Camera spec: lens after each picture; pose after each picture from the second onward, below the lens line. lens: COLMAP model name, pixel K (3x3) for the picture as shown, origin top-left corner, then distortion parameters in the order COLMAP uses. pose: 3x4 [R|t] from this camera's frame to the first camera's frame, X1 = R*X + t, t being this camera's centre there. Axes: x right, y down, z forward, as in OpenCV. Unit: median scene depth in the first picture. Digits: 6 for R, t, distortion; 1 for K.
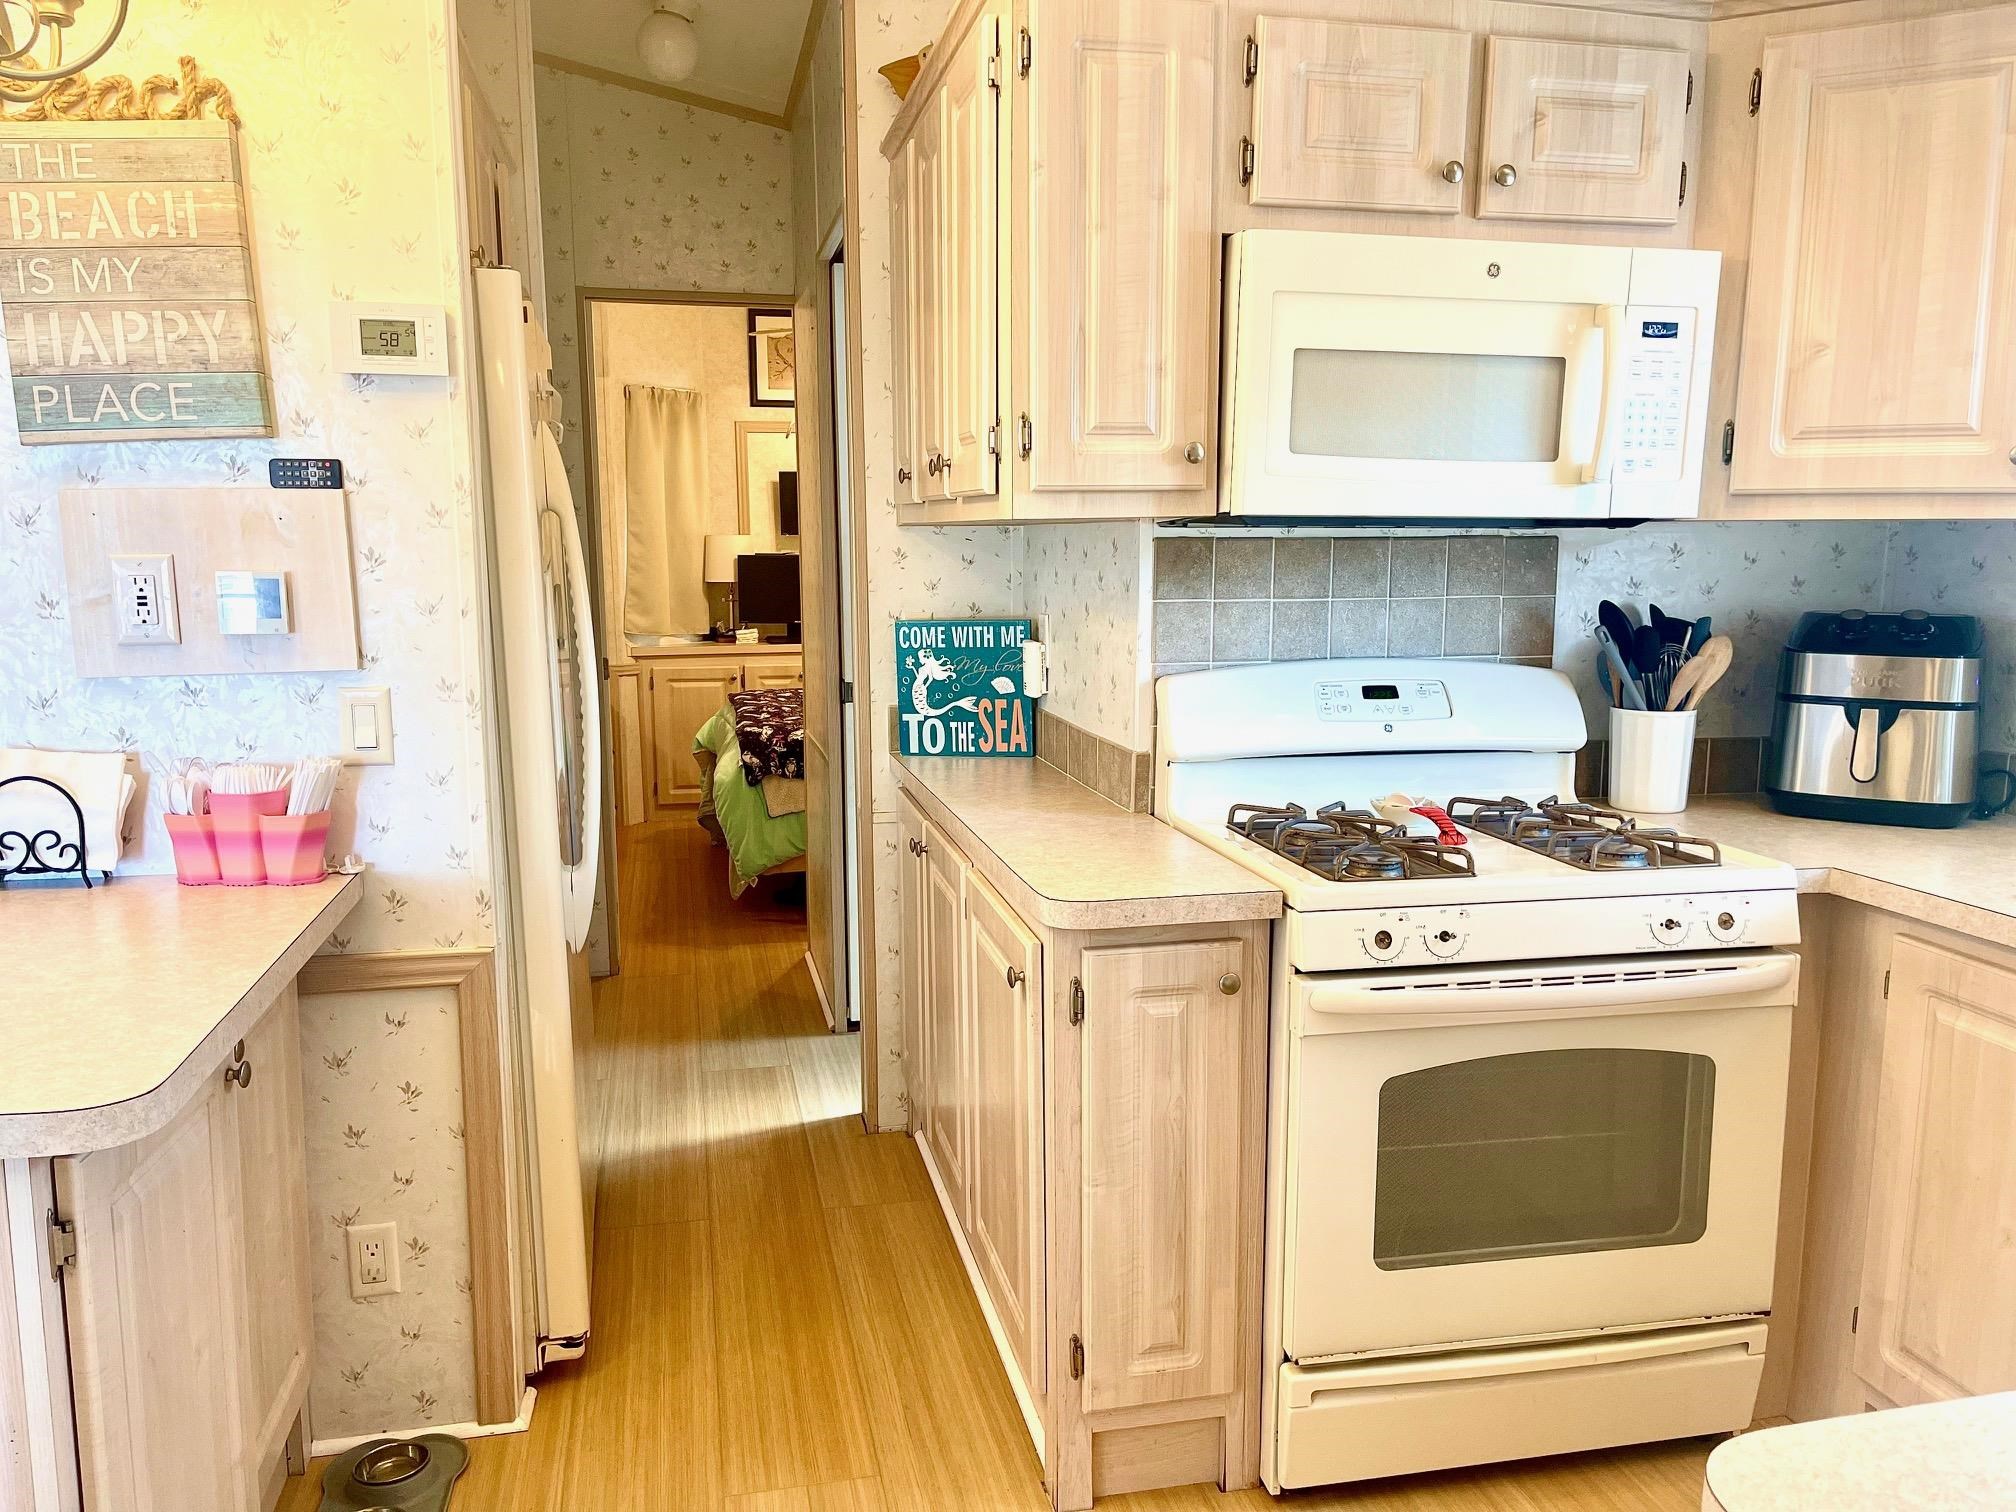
lens RADIAL K [[1502.1, 0, 1008.0], [0, 1502.1, 756.0], [0, 0, 1]] dist [0.096448, -0.131346]
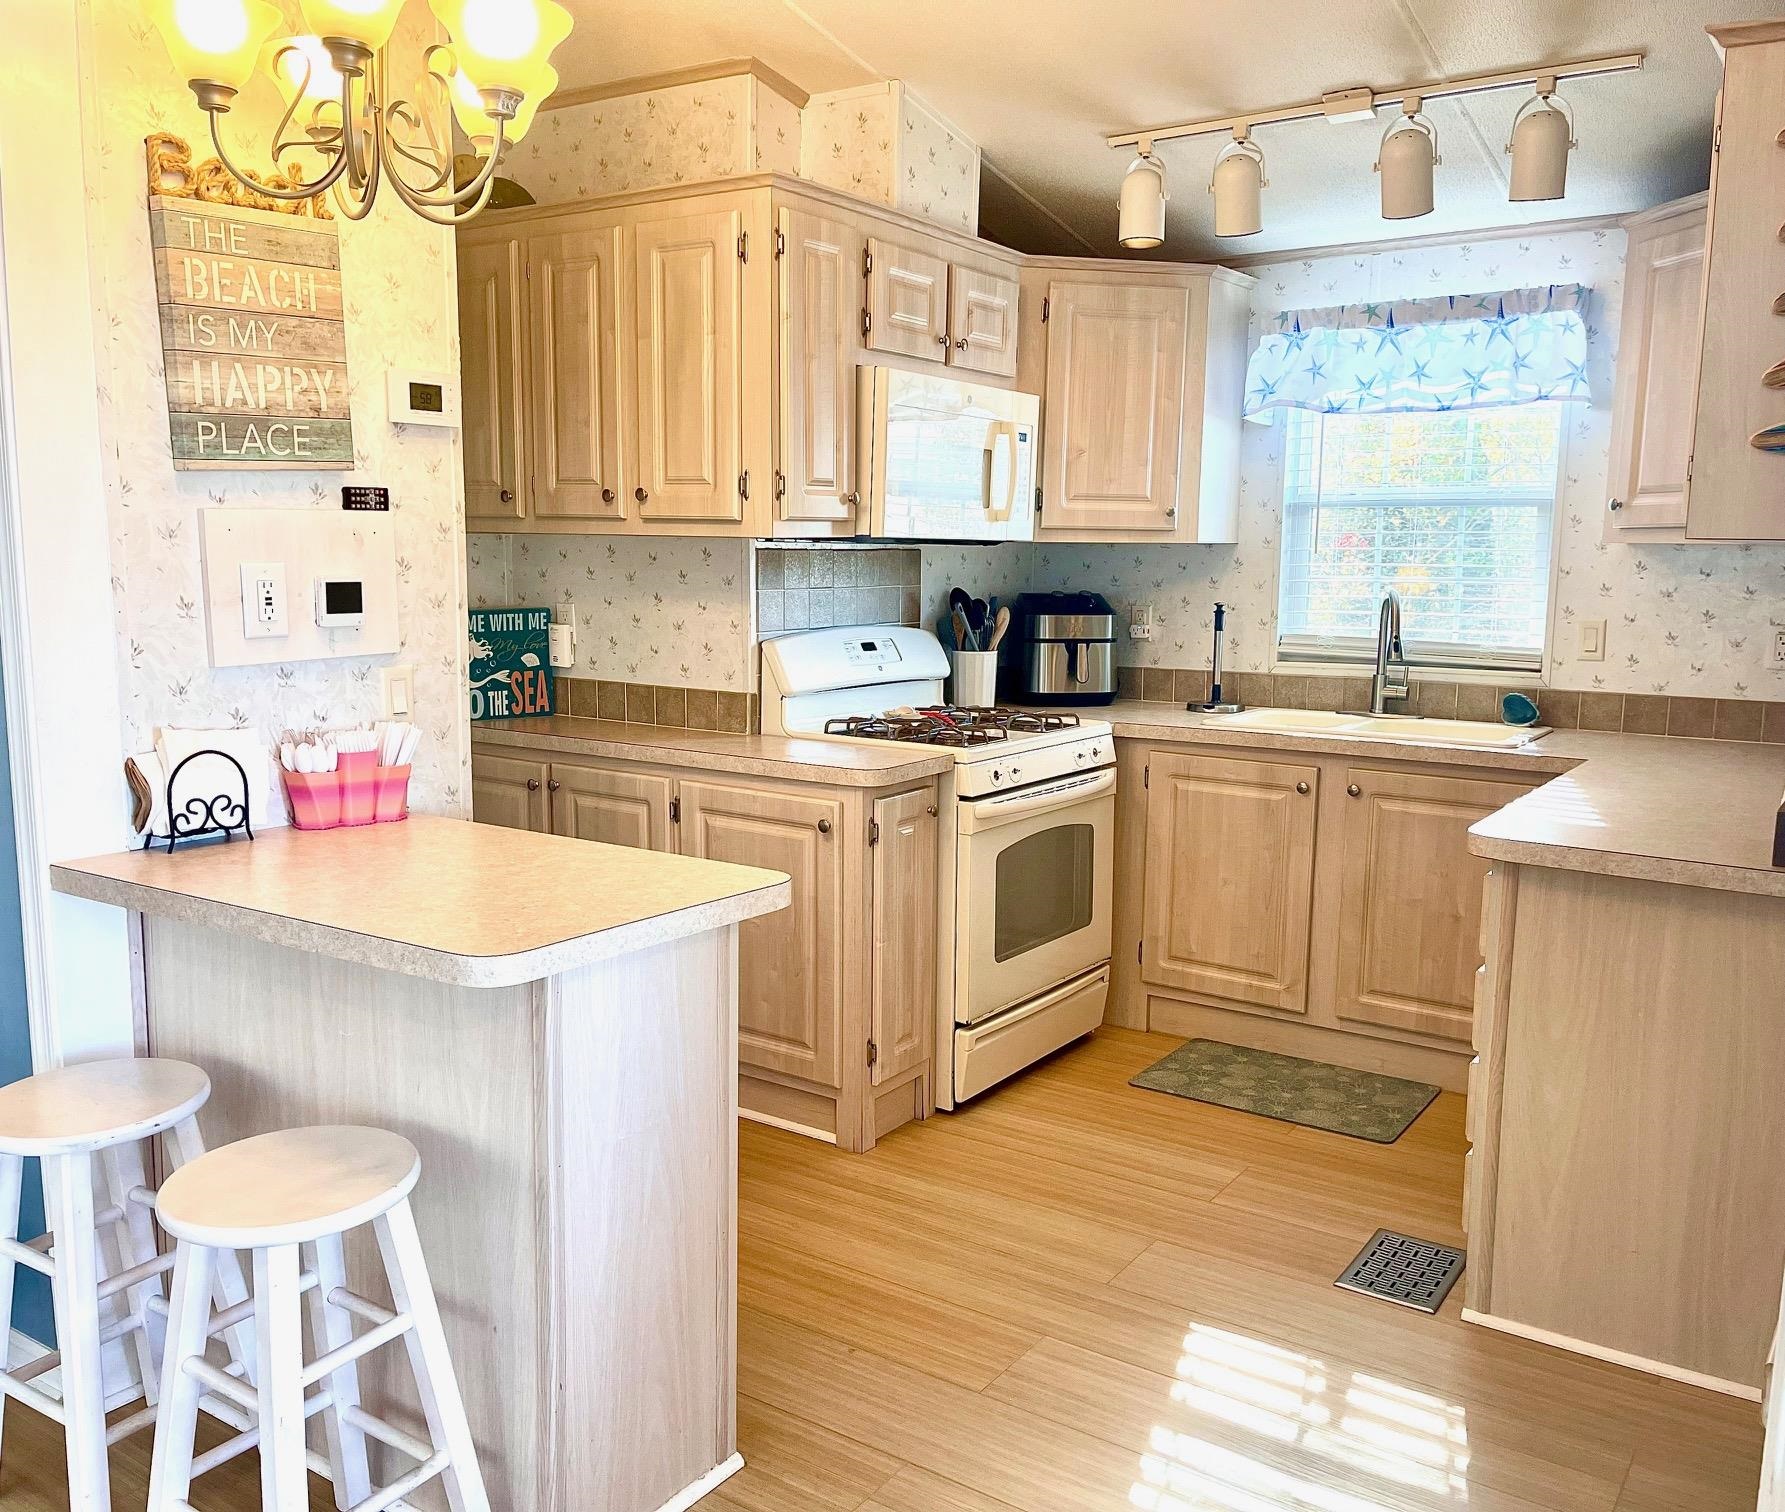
lens RADIAL K [[1556.6, 0, 892.5], [0, 1556.6, 756.0], [0, 0, 1]] dist [0.088413, -0.090873]
pose [[0.720106, -0.088486, 0.688199, -1.062907], [0.087930, 0.995476, 0.035987, 0.019542], [-0.688270, 0.034599, 0.724629, -0.244933]]
